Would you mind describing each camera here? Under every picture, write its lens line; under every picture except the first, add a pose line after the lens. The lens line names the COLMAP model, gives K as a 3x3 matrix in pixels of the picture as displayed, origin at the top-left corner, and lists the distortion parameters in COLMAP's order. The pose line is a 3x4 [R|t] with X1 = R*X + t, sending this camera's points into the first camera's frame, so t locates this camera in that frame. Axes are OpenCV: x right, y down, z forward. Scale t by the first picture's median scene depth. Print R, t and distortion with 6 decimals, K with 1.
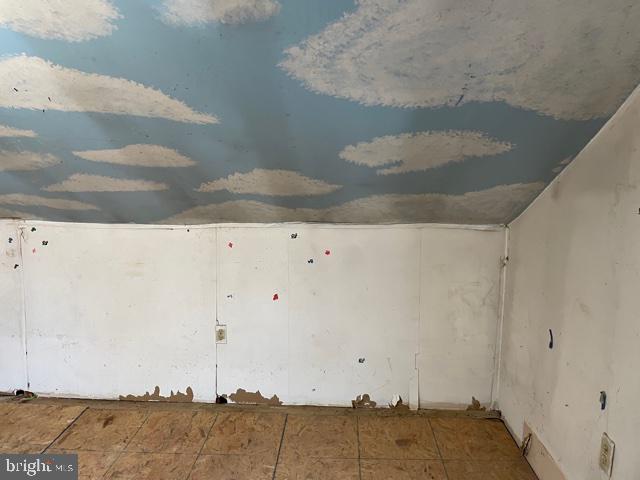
lens RADIAL K [[478.4, 0, 318.3], [0, 478.4, 229.8], [0, 0, 1]] dist [0.085896, -0.110731]
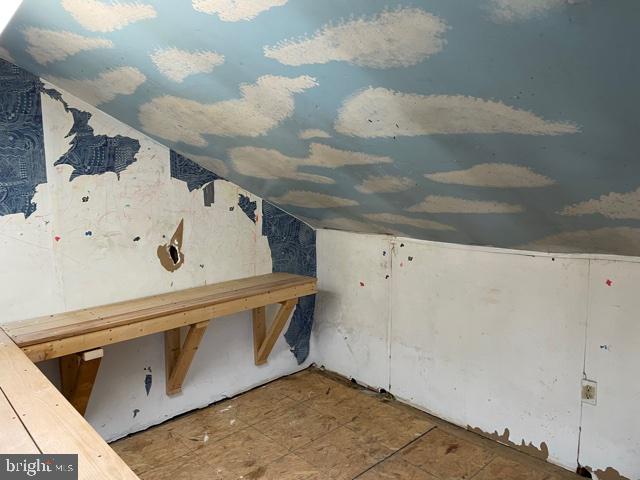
lens RADIAL K [[478.4, 0, 318.3], [0, 478.4, 229.8], [0, 0, 1]] dist [0.085896, -0.110731]
pose [[0.707343, 0.048865, -0.705179, 0.045530], [-0.070349, 0.997521, -0.001442, -0.023571], [0.703361, 0.050629, 0.709027, 0.112493]]
